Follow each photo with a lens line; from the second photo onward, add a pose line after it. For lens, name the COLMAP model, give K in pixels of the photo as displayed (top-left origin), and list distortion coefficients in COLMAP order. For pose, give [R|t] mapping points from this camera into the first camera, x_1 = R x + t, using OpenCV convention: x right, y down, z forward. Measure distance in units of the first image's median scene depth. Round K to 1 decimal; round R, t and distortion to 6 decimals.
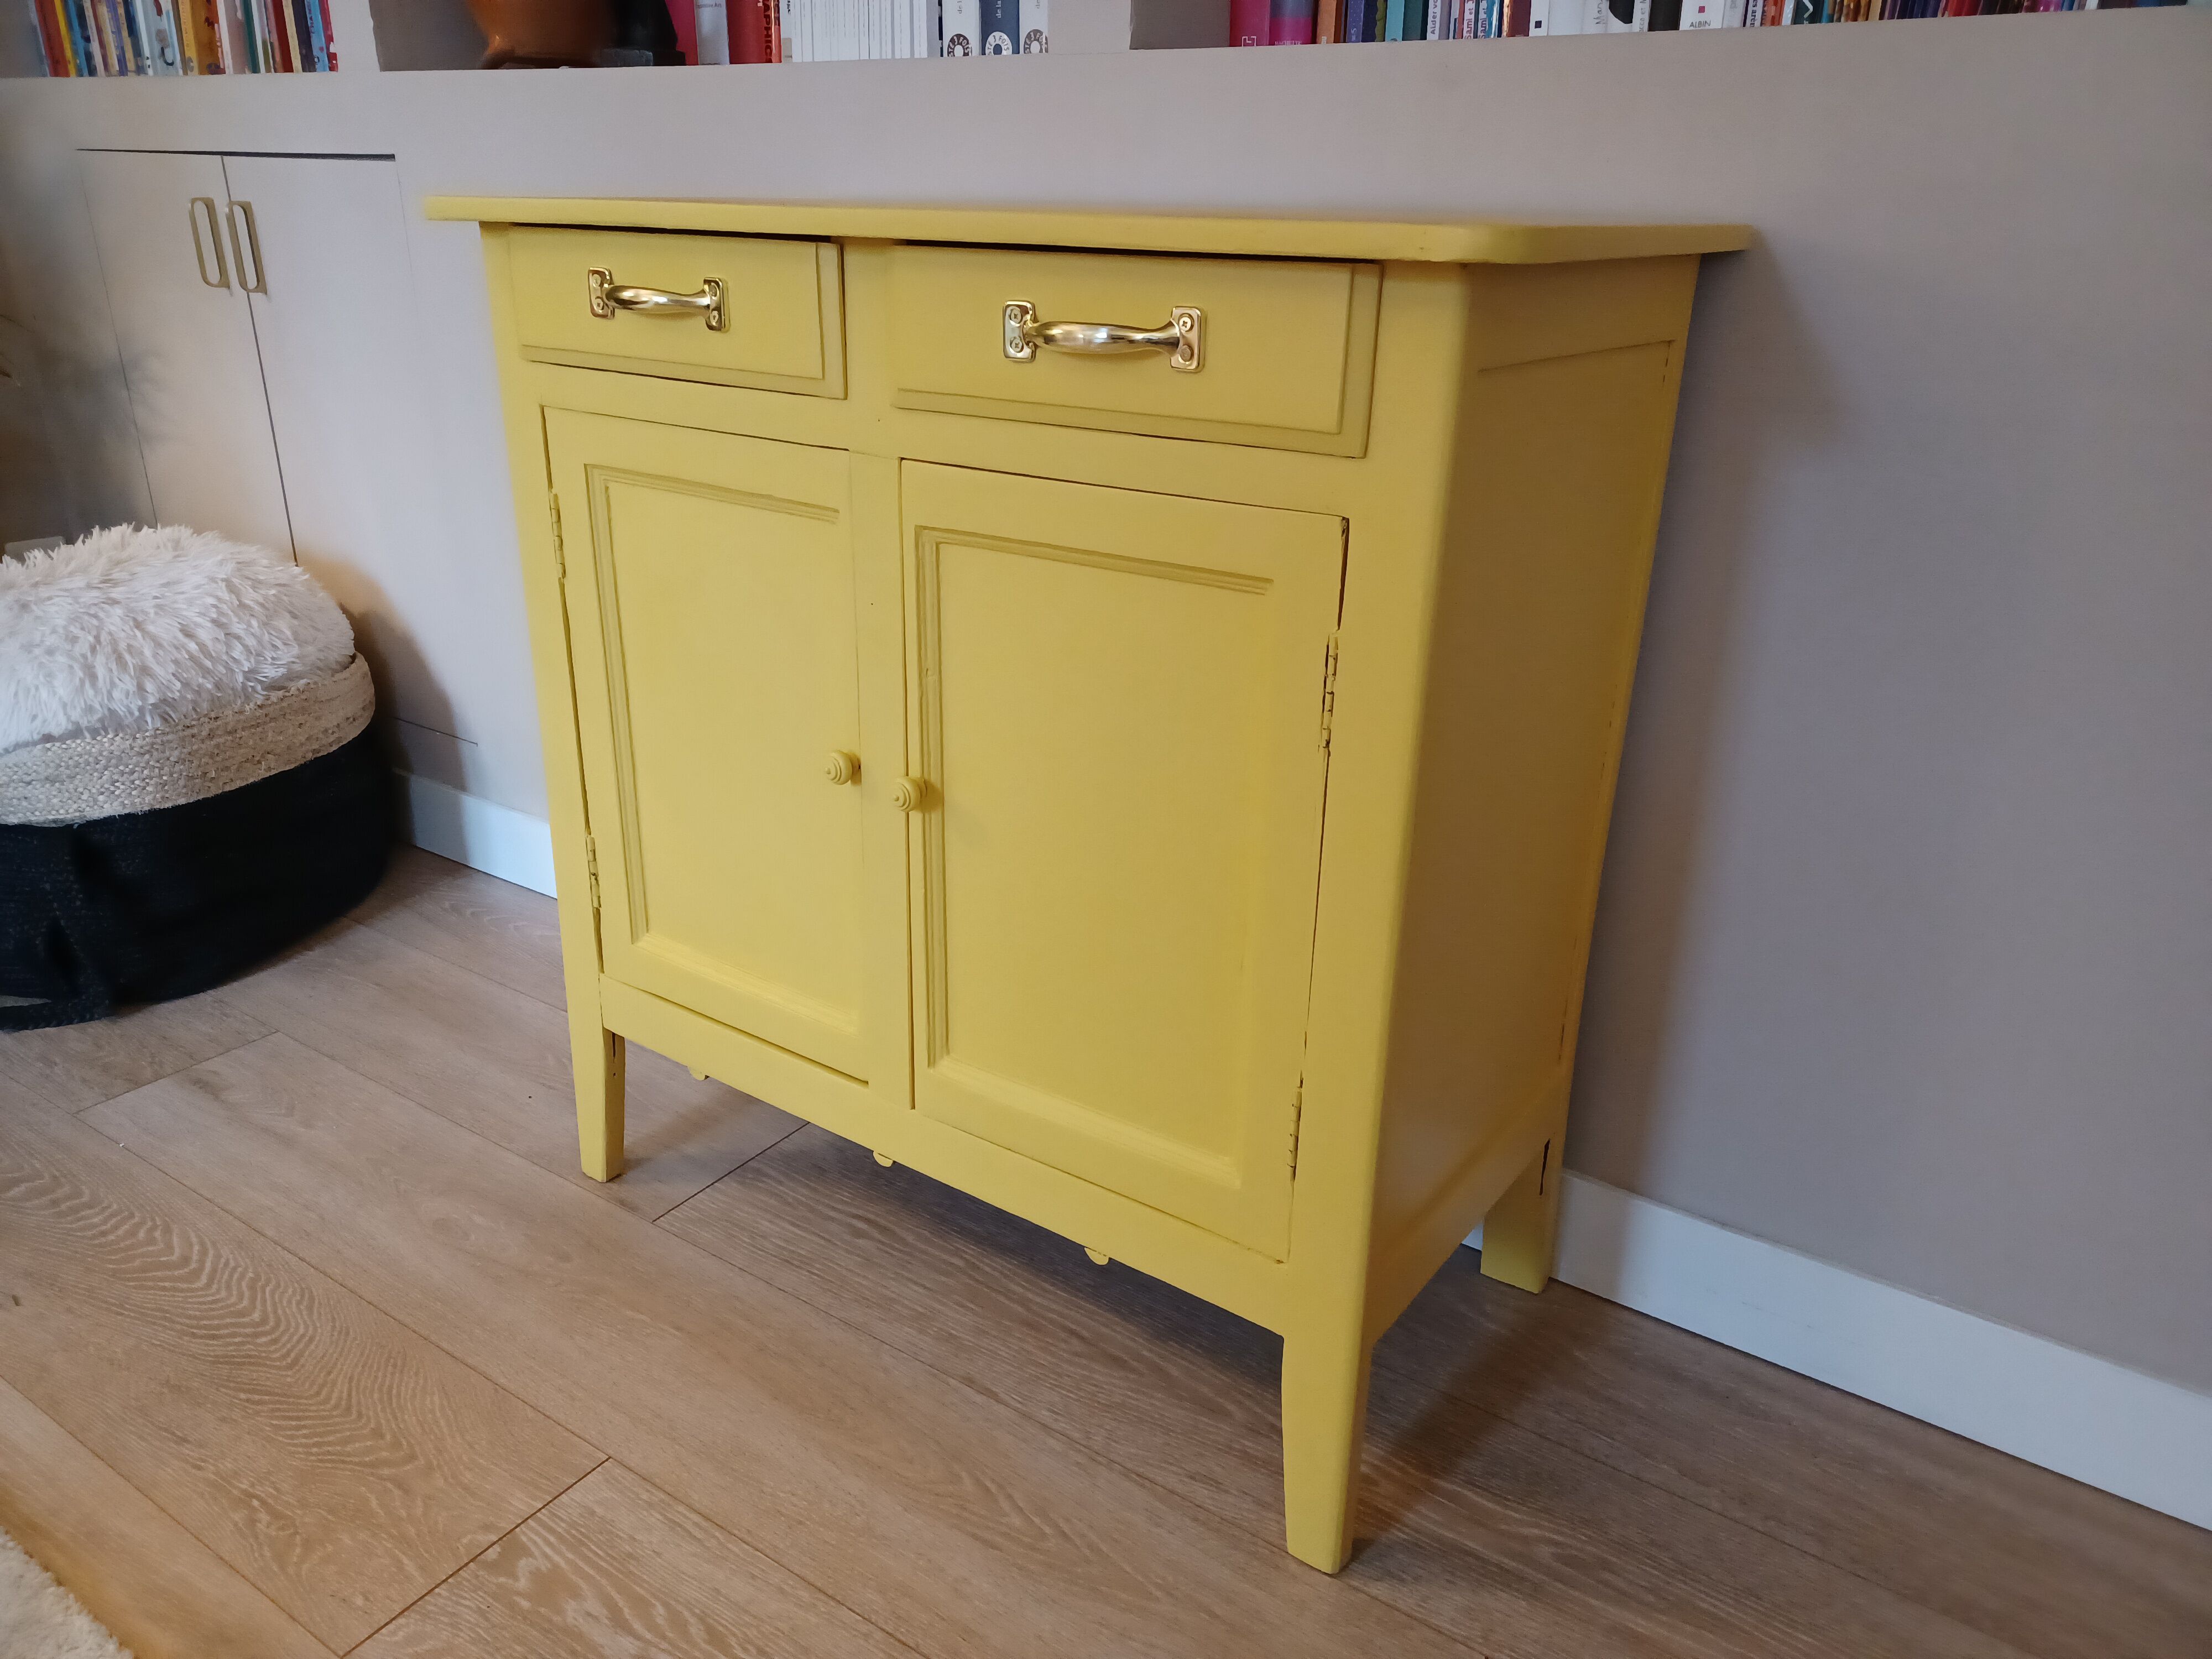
lens RADIAL K [[1616.2, 0, 1114.6], [0, 1616.2, 815.0], [0, 0, 1]] dist [0.003925, 0.024093]
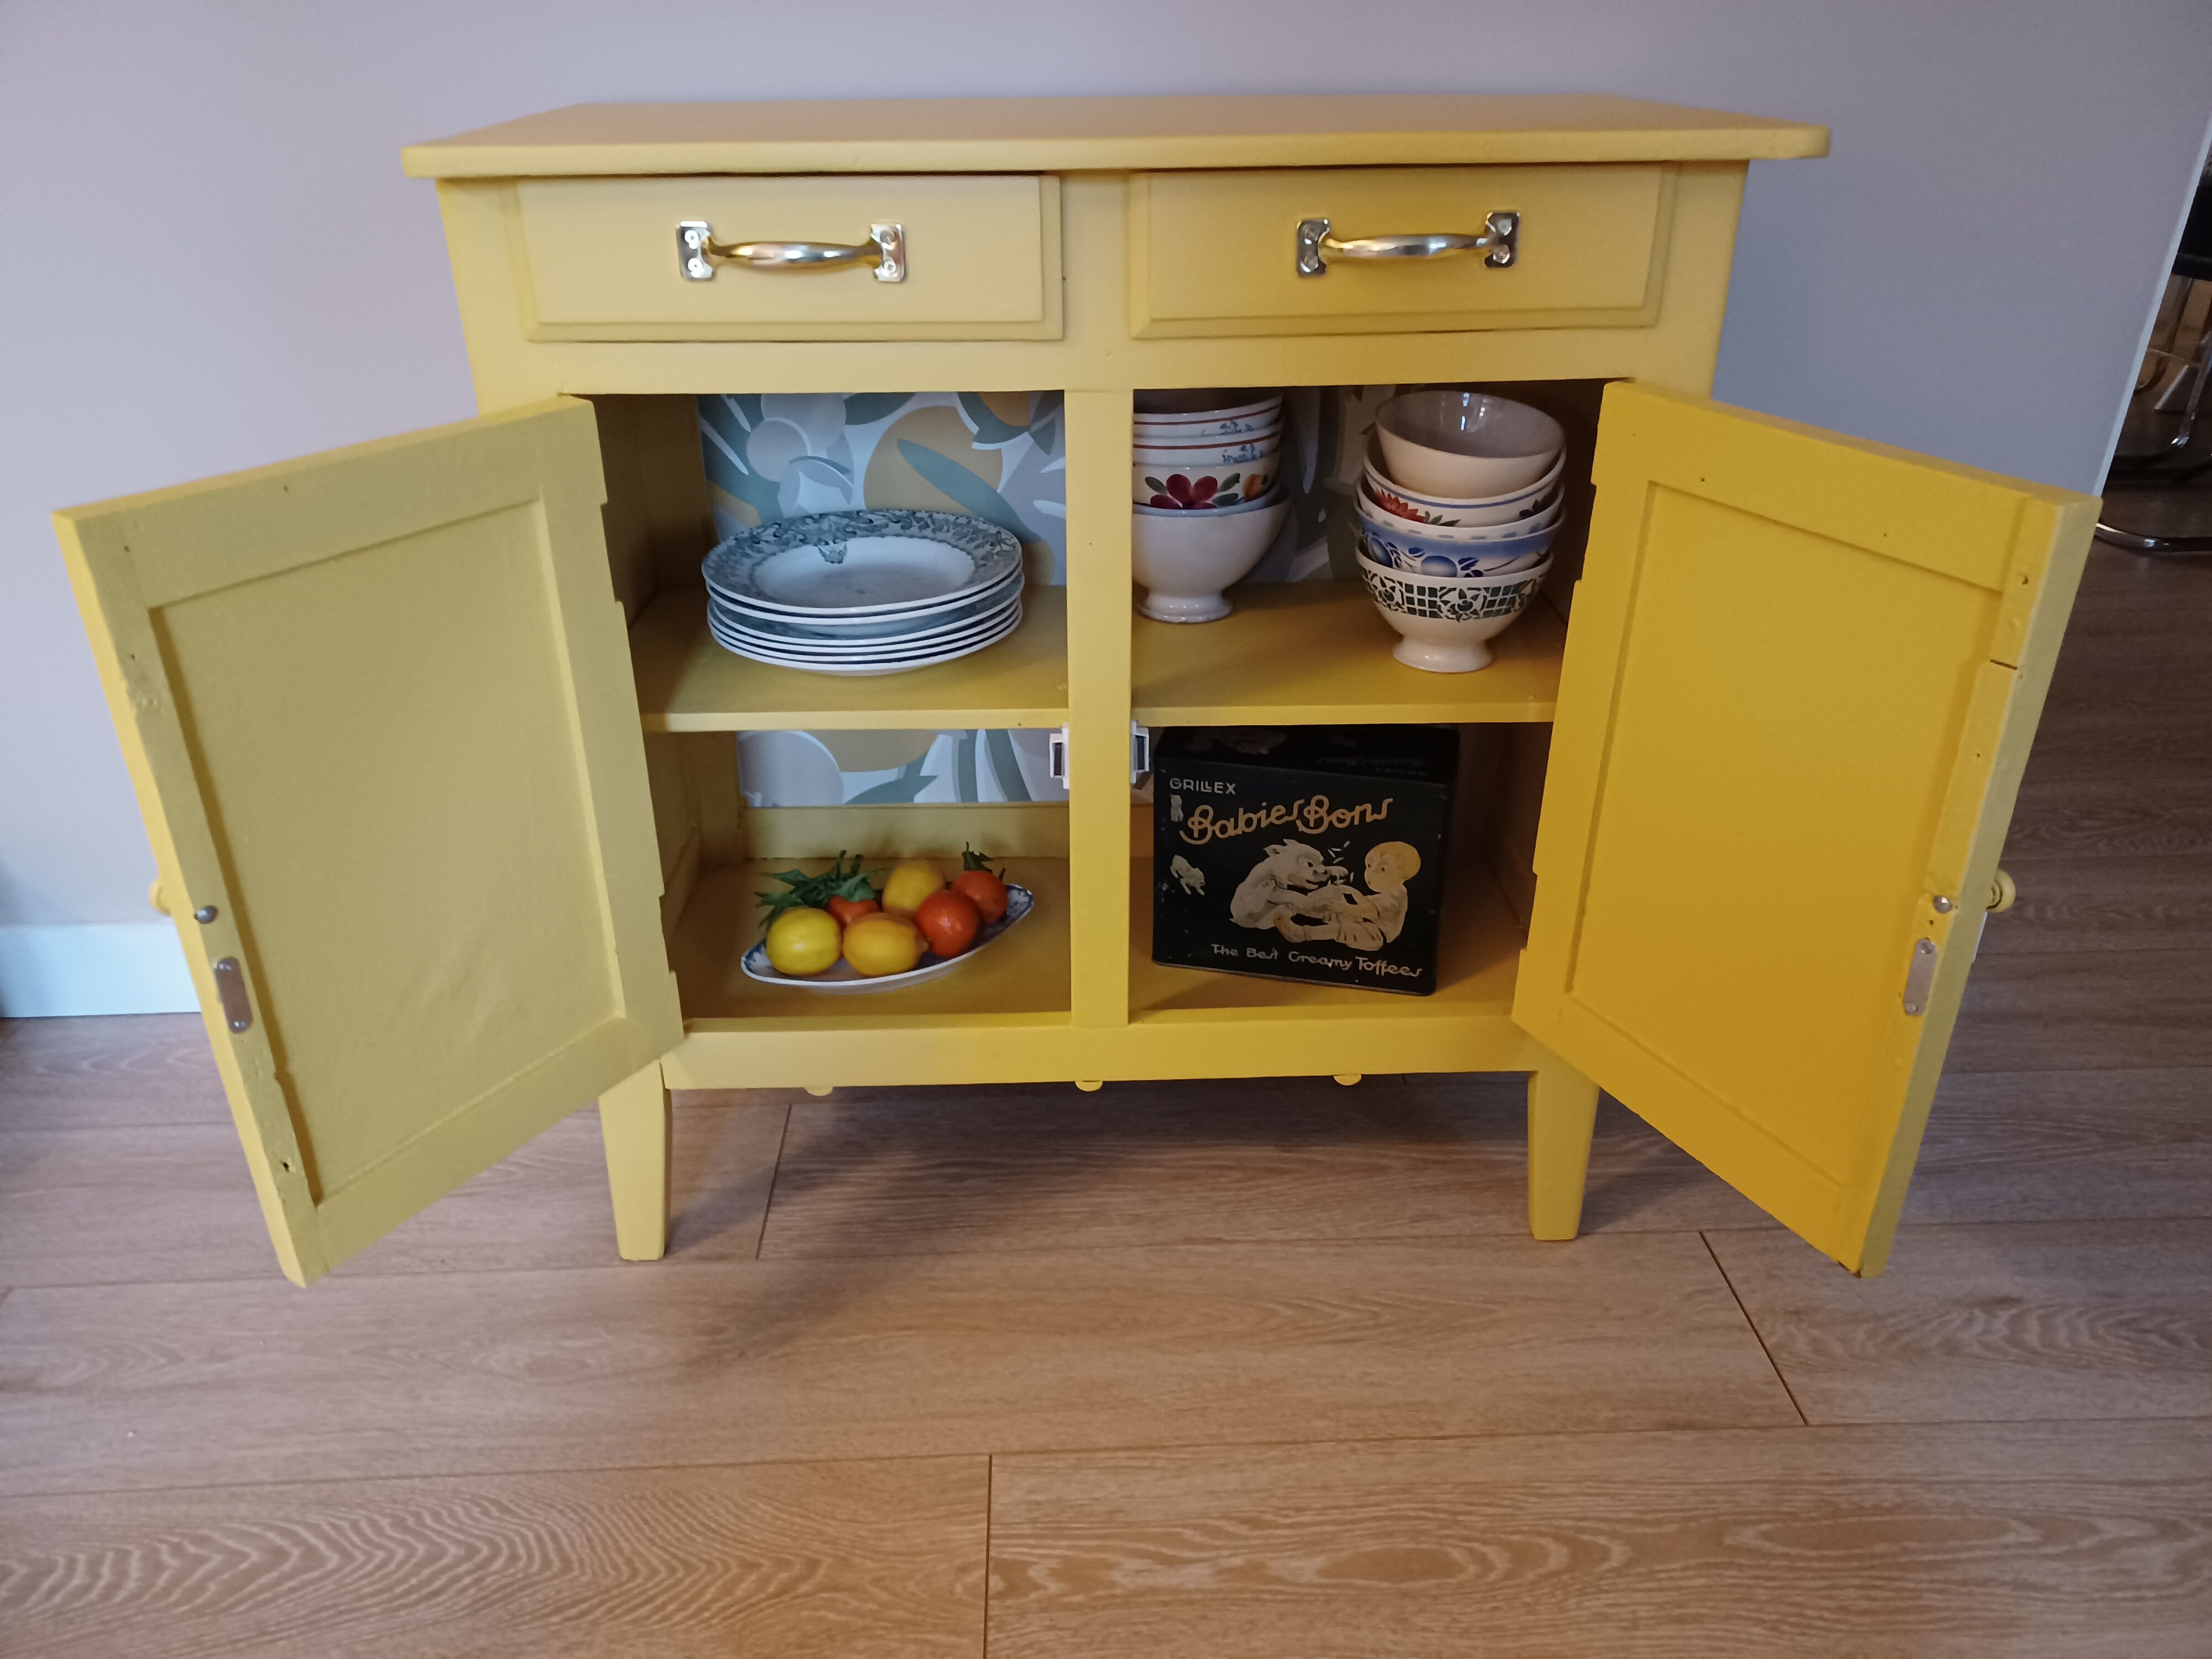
lens RADIAL K [[1583.8, 0, 1099.7], [0, 1583.8, 816.6], [0, 0, 1]] dist [0.038606, -0.031002]
pose [[0.804708, -0.292331, 0.516708, -0.662229], [0.238728, 0.956232, 0.169205, -0.124656], [-0.543556, -0.012808, 0.839275, 0.163559]]
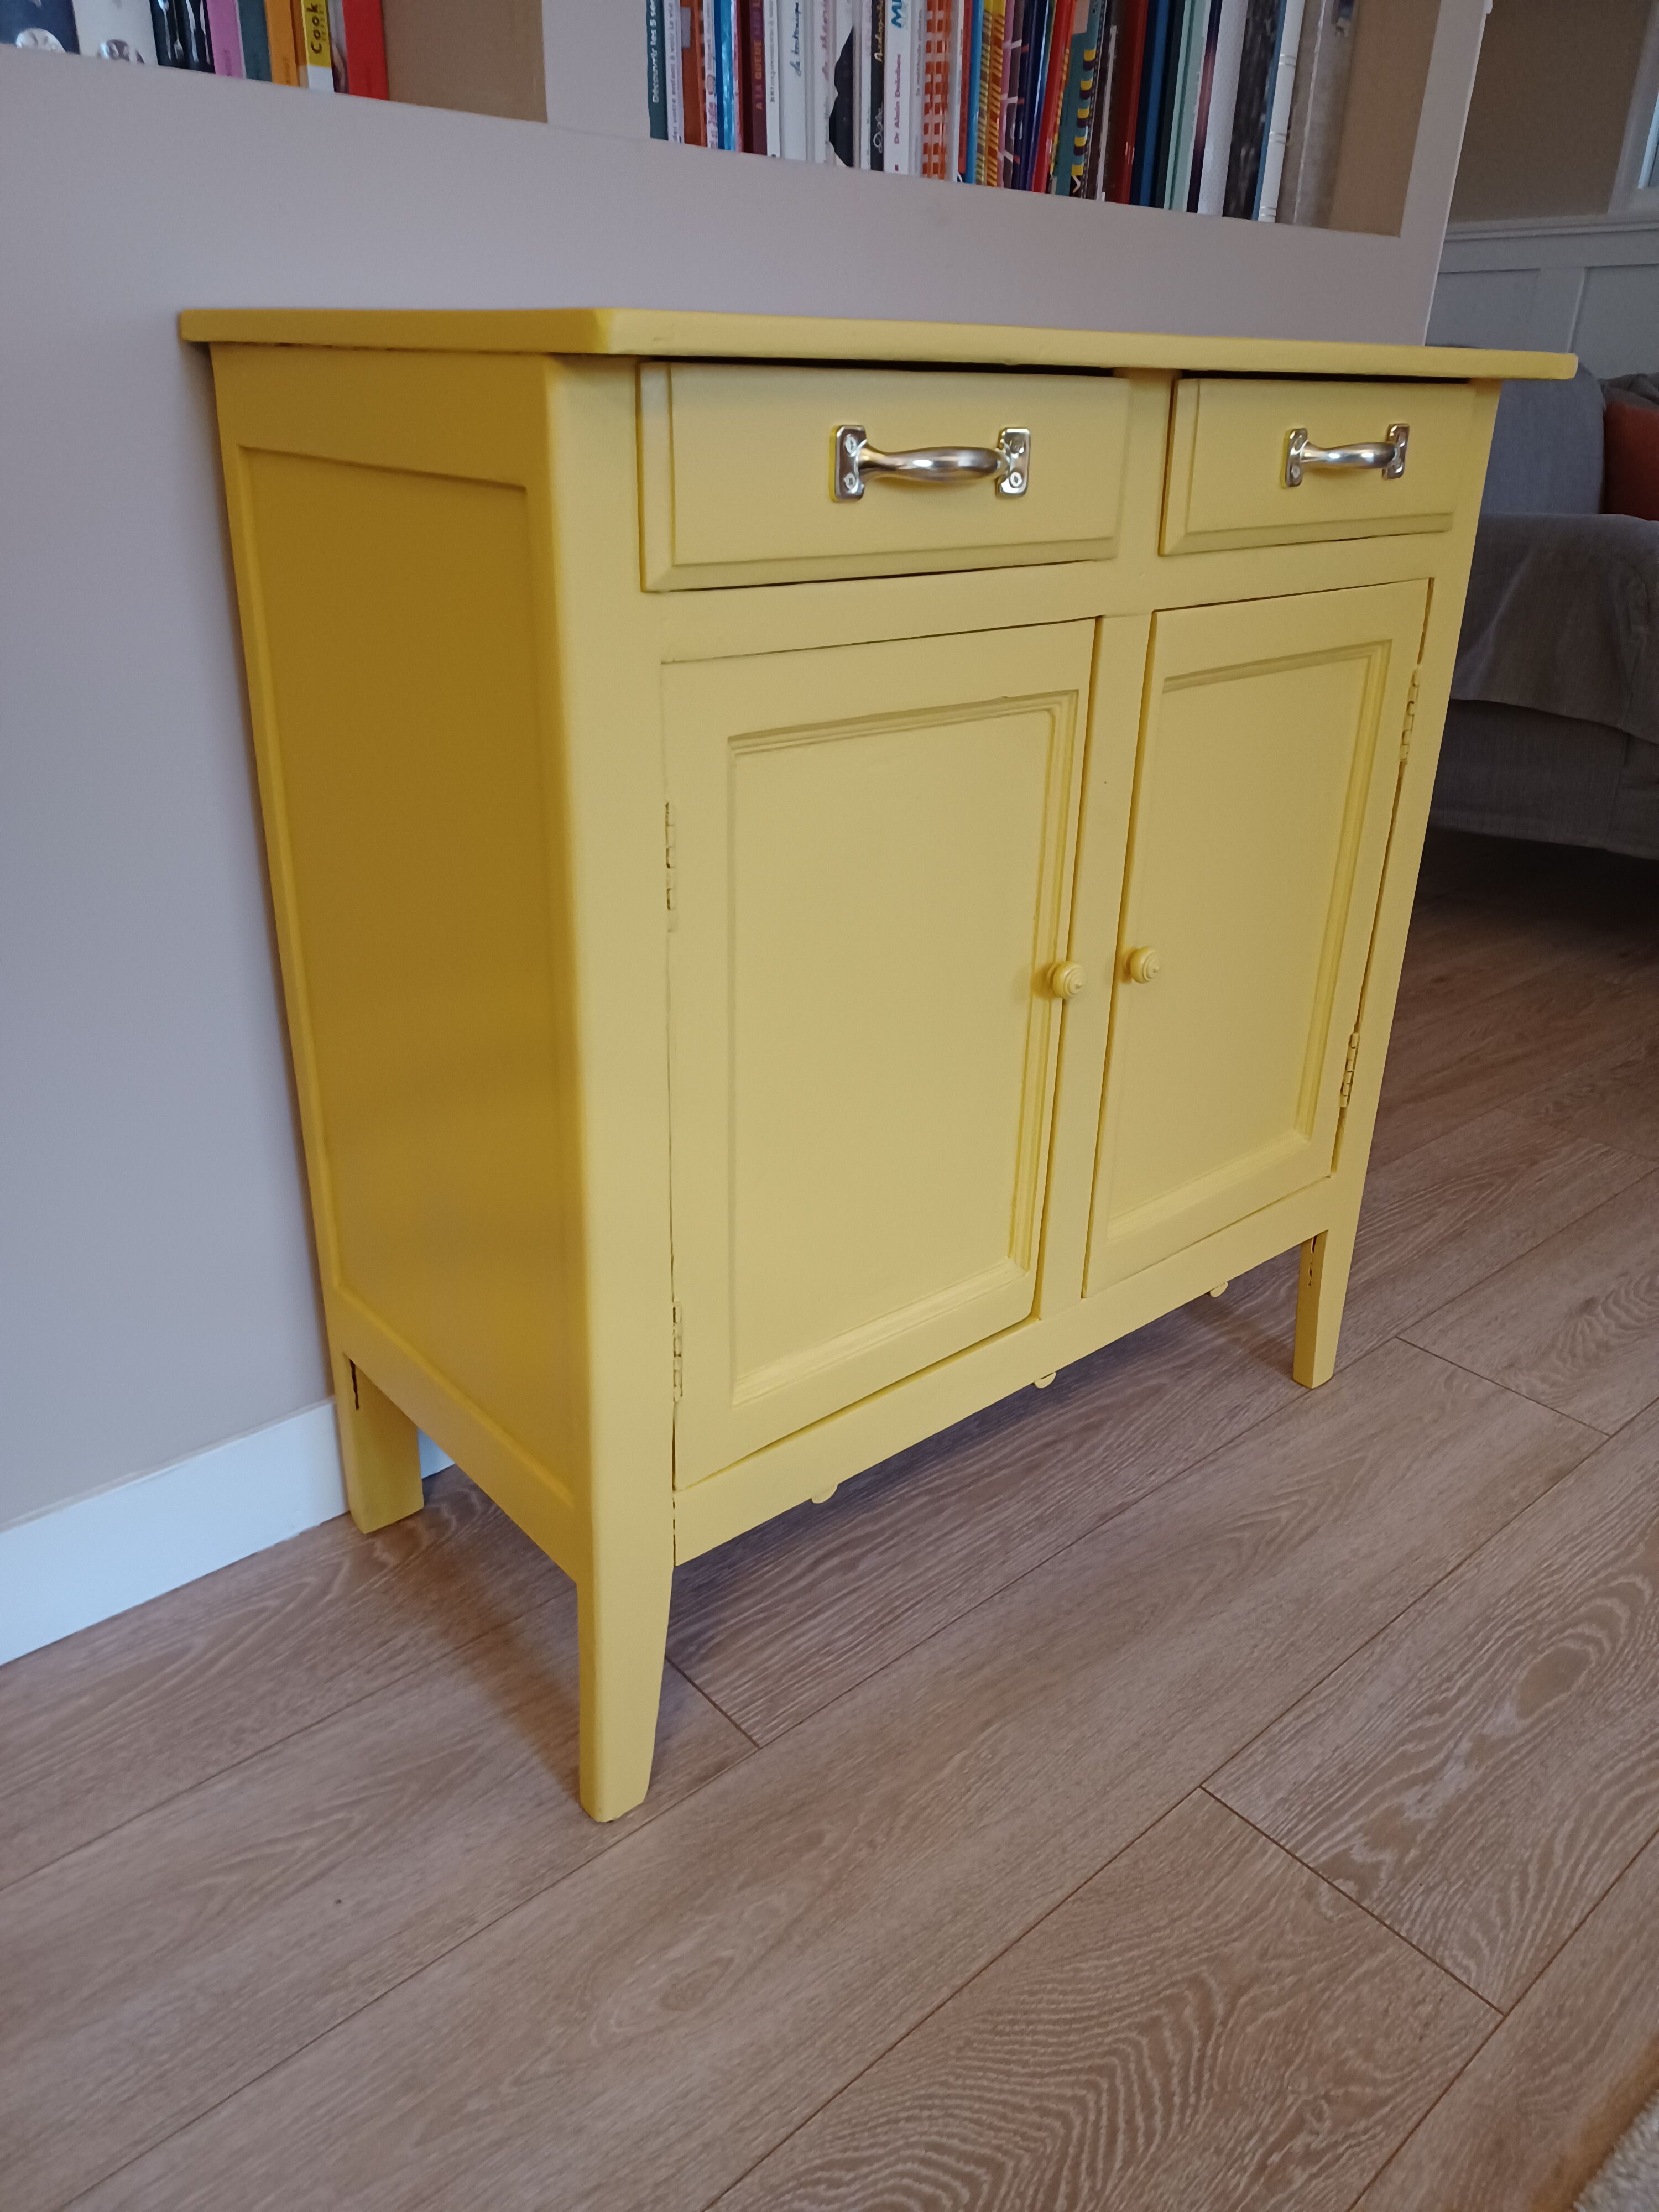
lens RADIAL K [[1583.8, 0, 829.5], [0, 1583.8, 1106.0], [0, 0, 1]] dist [0.021540, 0.002984]
pose [[0.249225, -0.414531, 0.875243, -1.004947], [0.334626, 0.884957, 0.323847, -0.298370], [-0.908797, 0.212169, 0.359266, 0.813005]]
